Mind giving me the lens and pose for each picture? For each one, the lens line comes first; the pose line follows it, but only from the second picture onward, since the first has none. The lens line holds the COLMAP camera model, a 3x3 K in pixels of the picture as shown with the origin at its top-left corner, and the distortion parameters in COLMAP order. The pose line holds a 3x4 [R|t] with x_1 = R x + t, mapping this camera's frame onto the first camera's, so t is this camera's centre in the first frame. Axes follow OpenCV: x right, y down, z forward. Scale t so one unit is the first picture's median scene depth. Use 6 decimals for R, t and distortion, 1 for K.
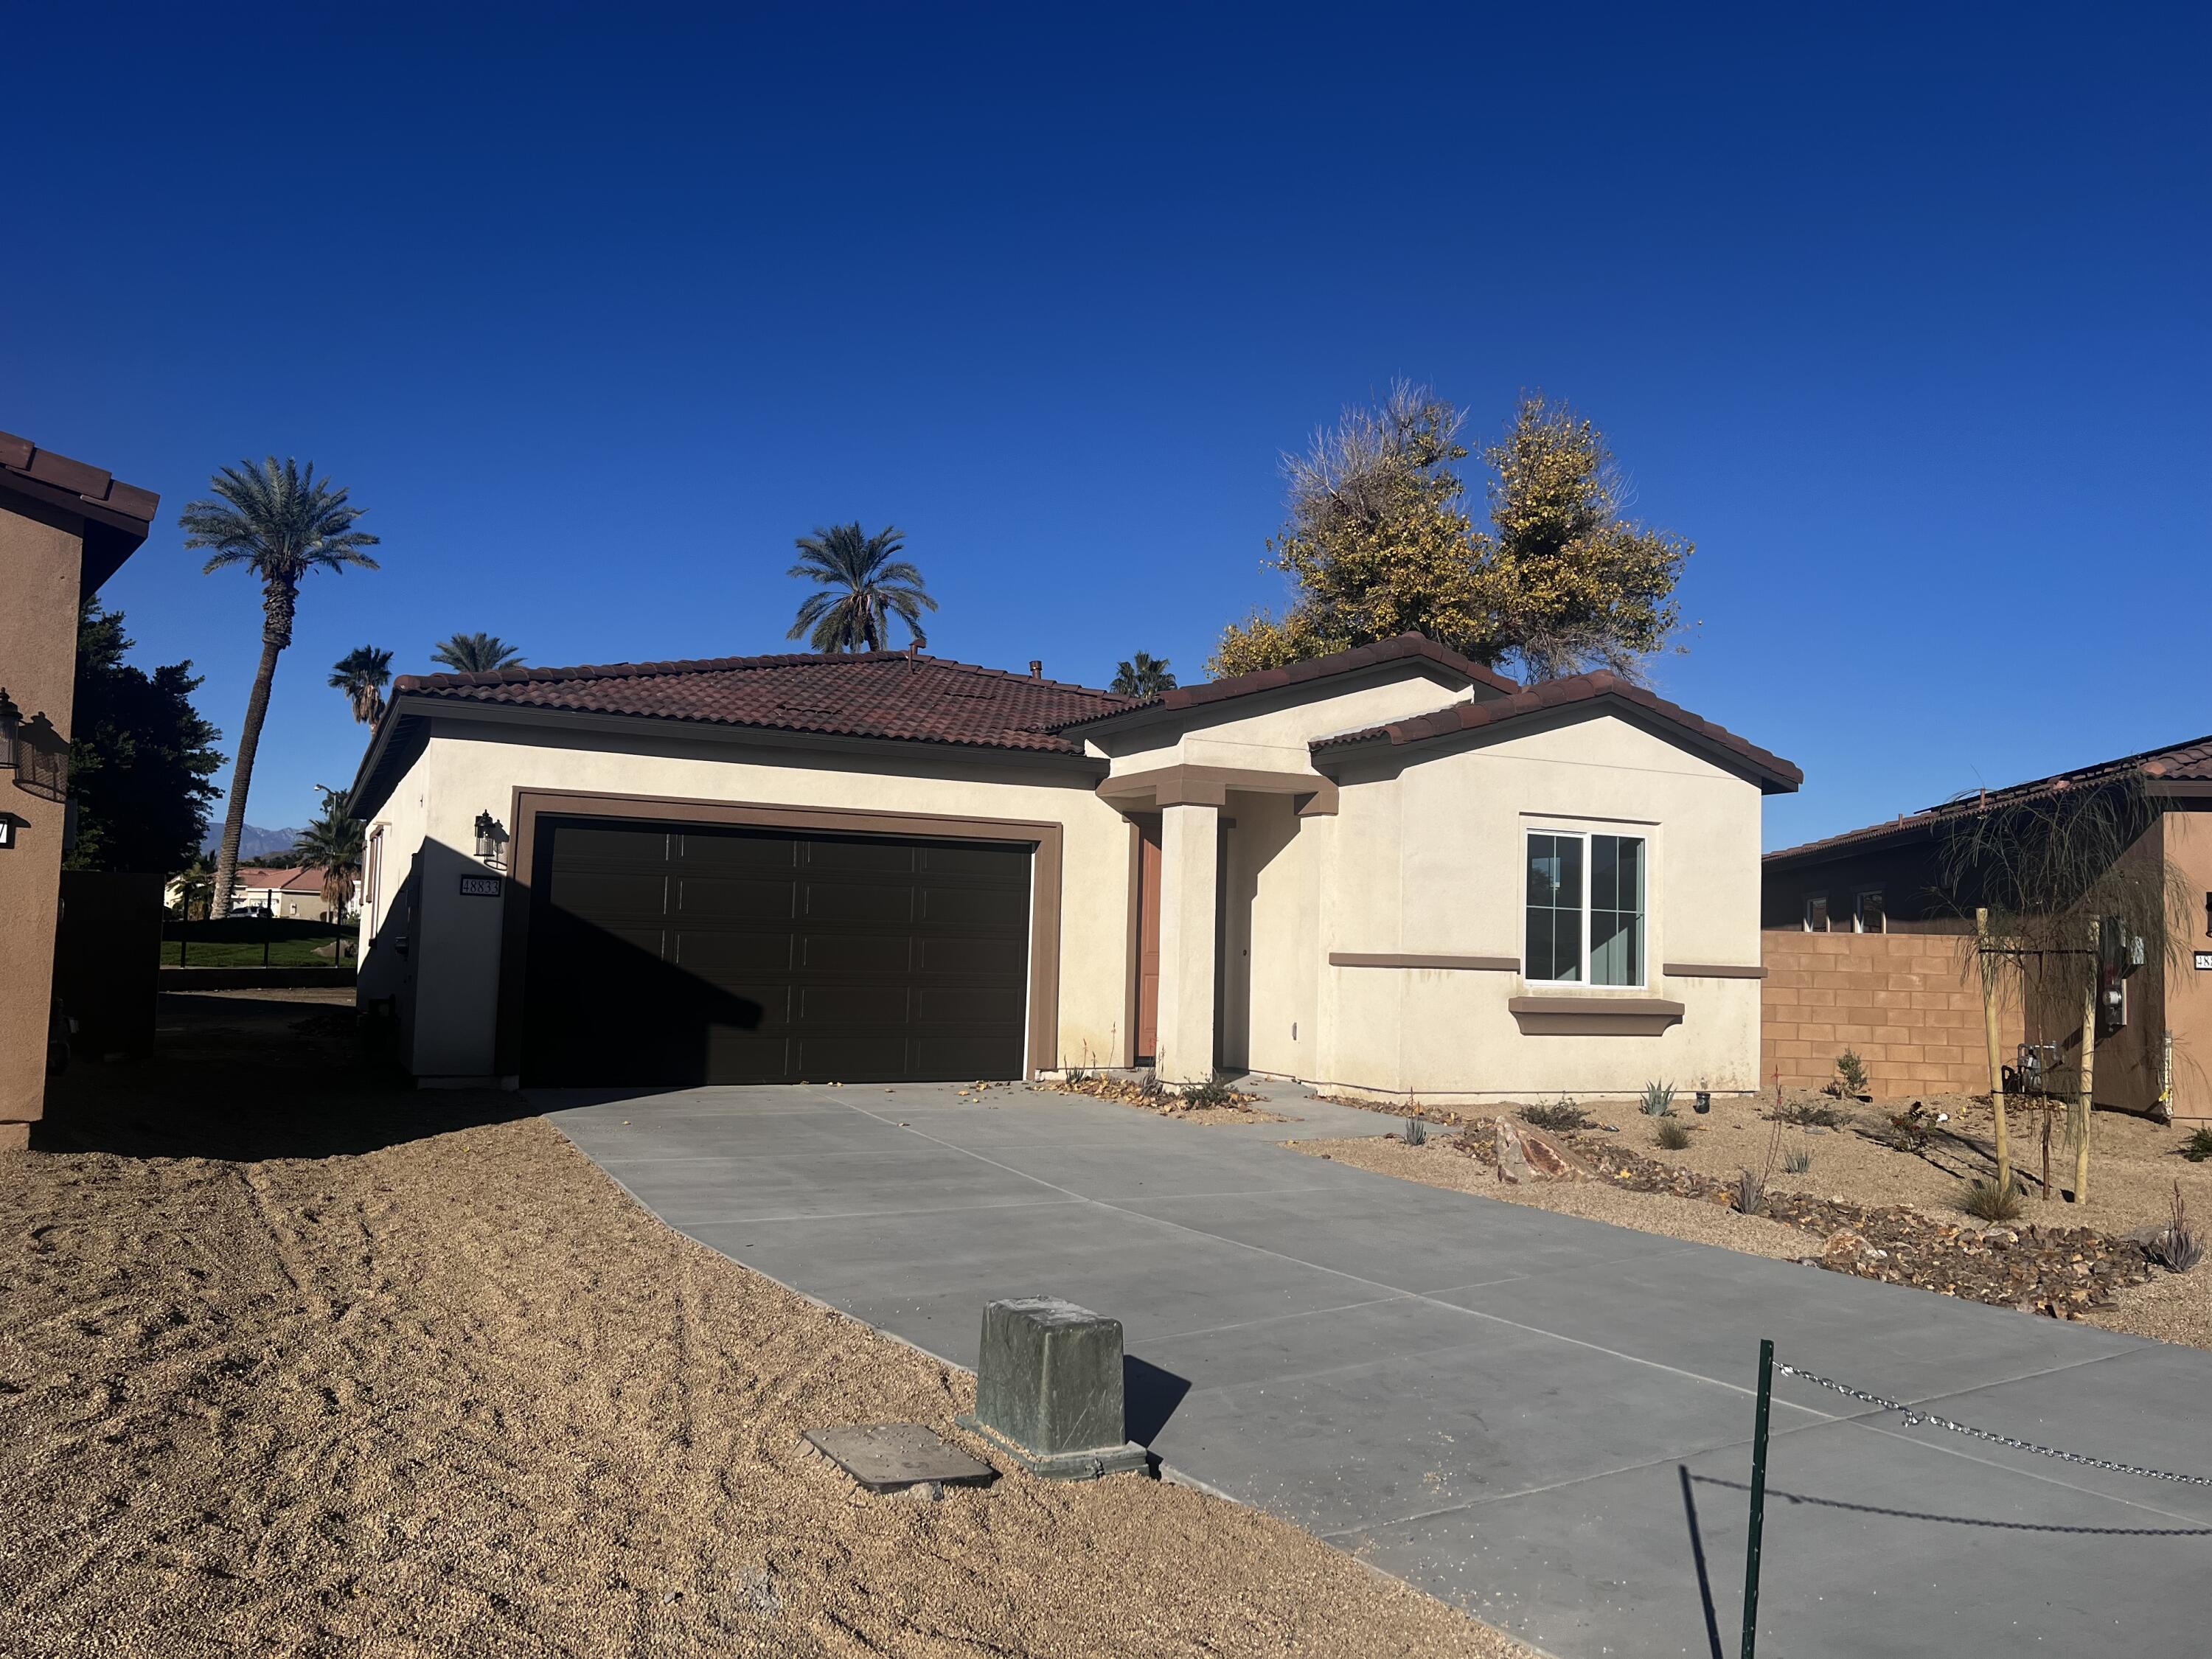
lens RADIAL K [[1699.9, 0, 1096.8], [0, 1699.9, 871.1], [0, 0, 1]] dist [0.087232, -0.120149]
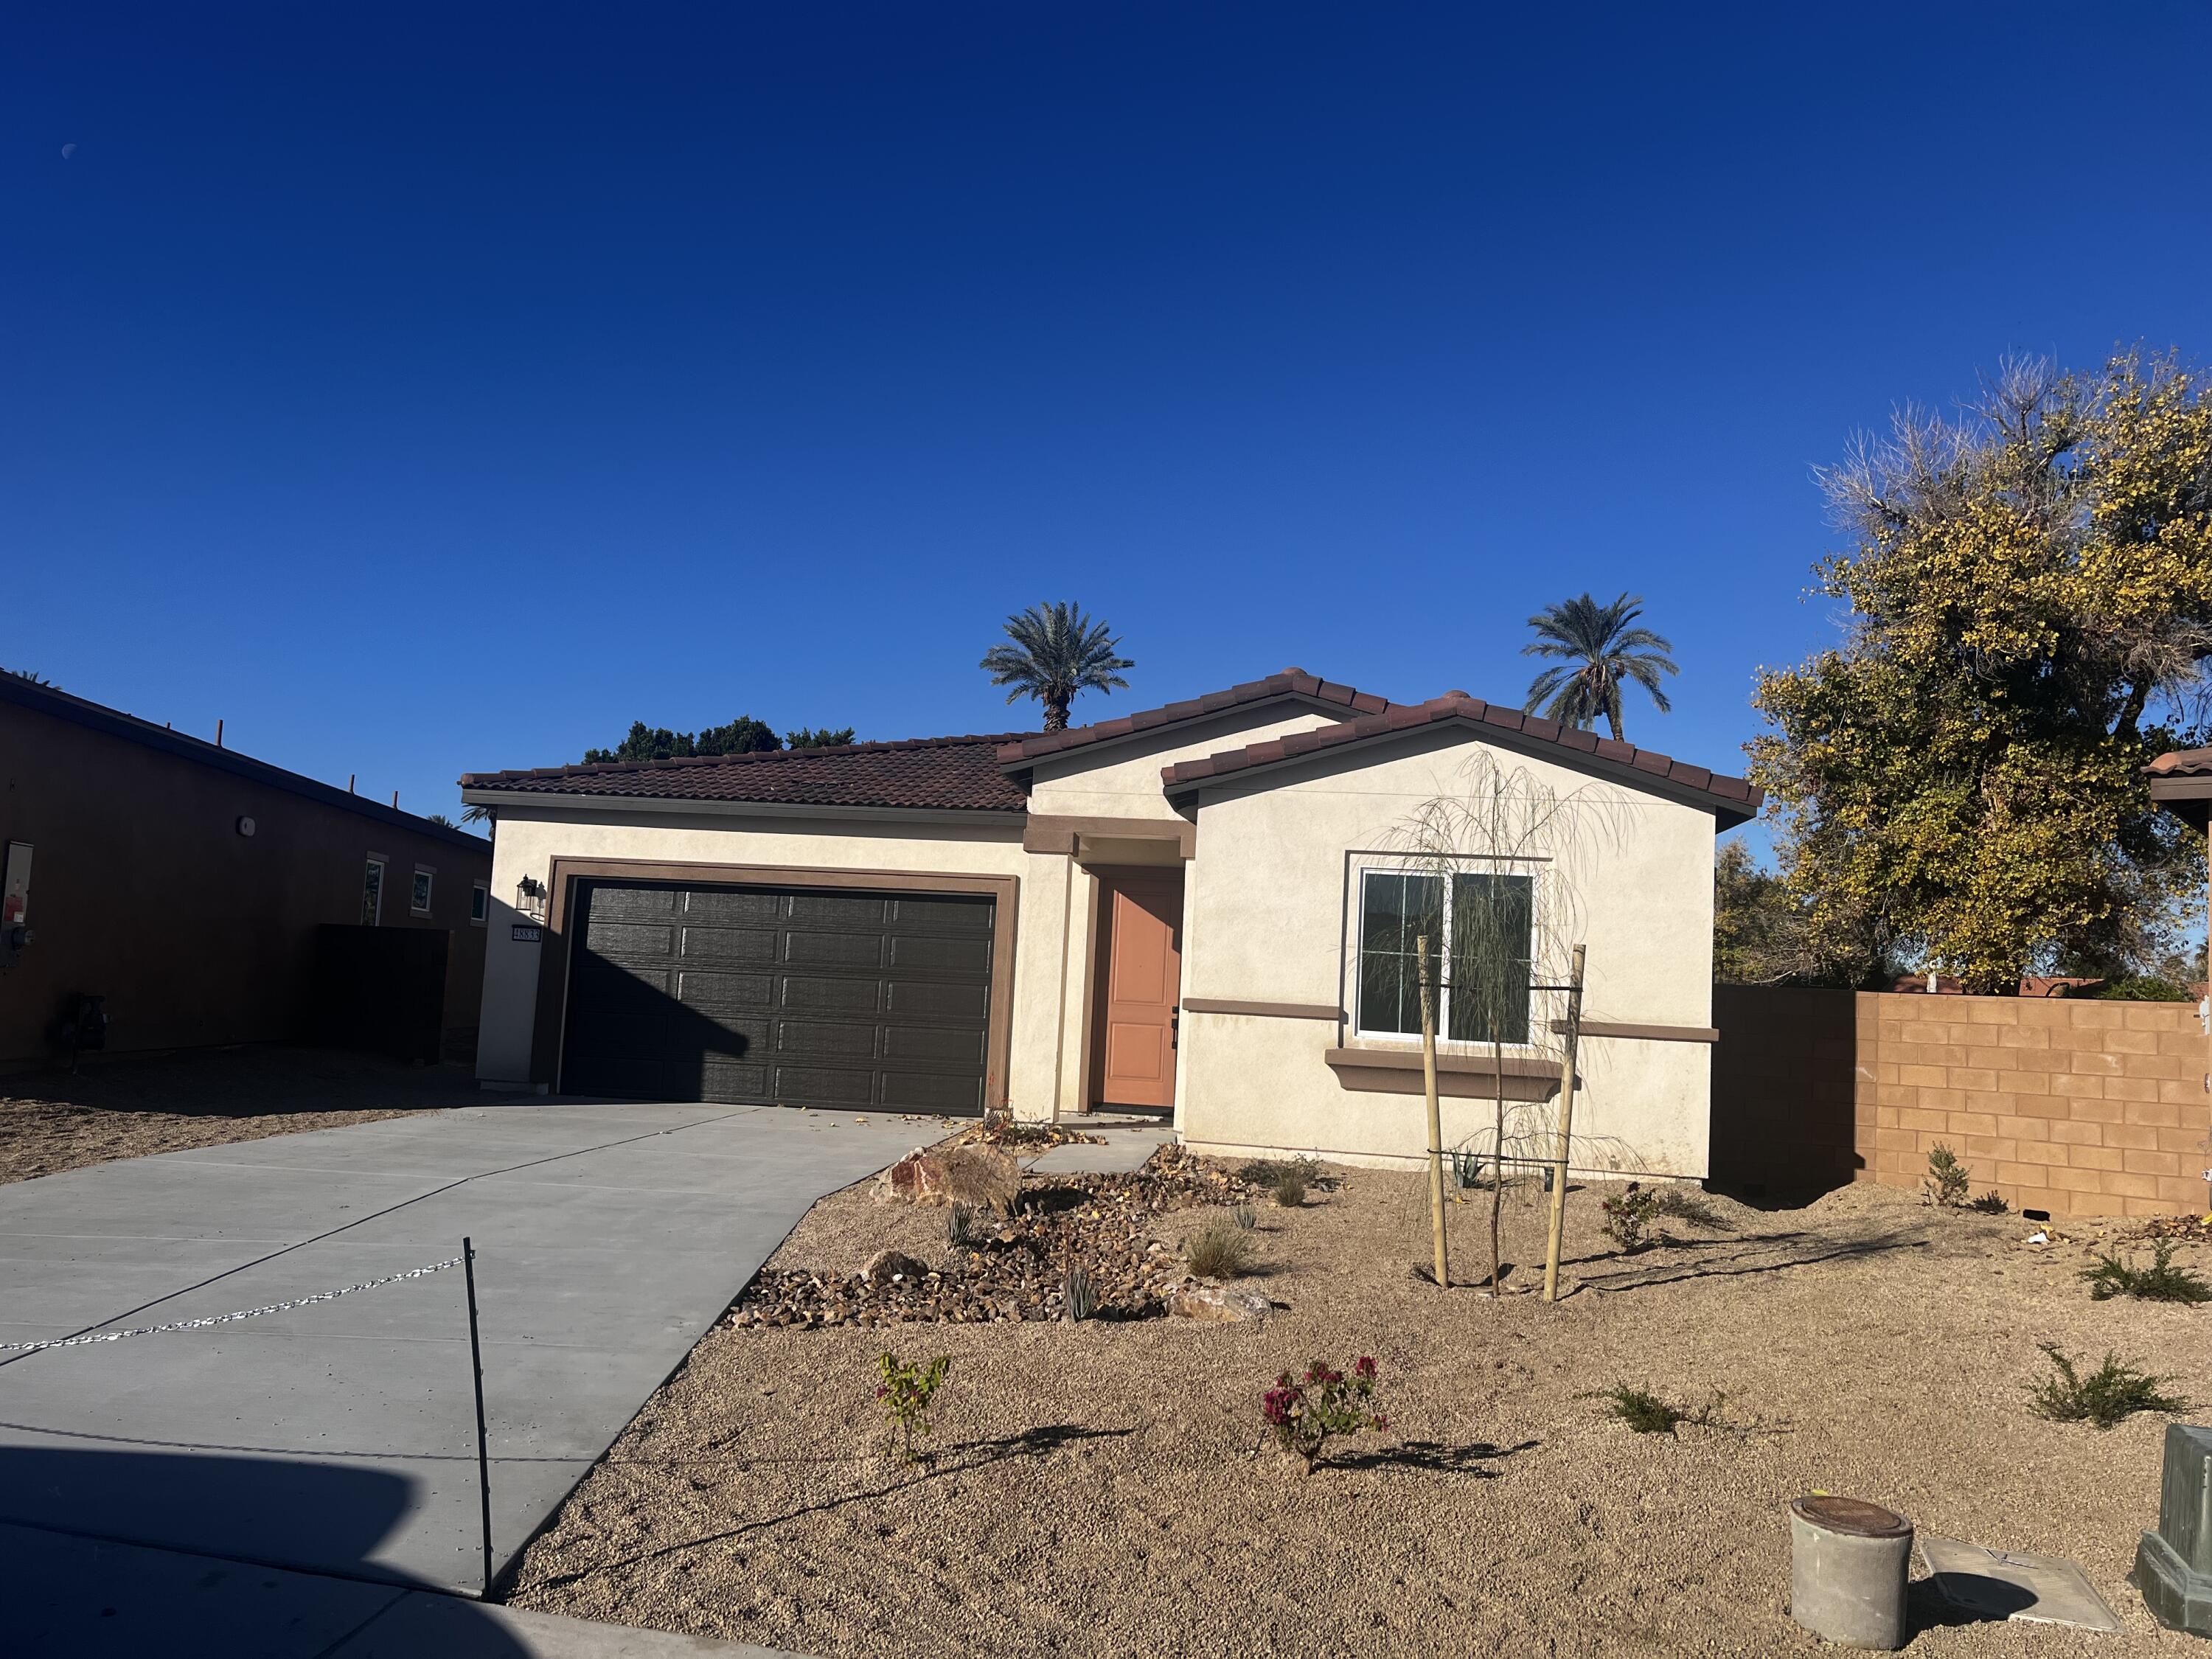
lens RADIAL K [[1699.9, 0, 1096.8], [0, 1699.9, 871.1], [0, 0, 1]] dist [0.087232, -0.120149]
pose [[0.834417, -0.026831, -0.550481, 0.524095], [-0.002654, 0.998607, -0.052696, 0.021237], [0.551128, 0.045431, 0.833183, 0.122261]]
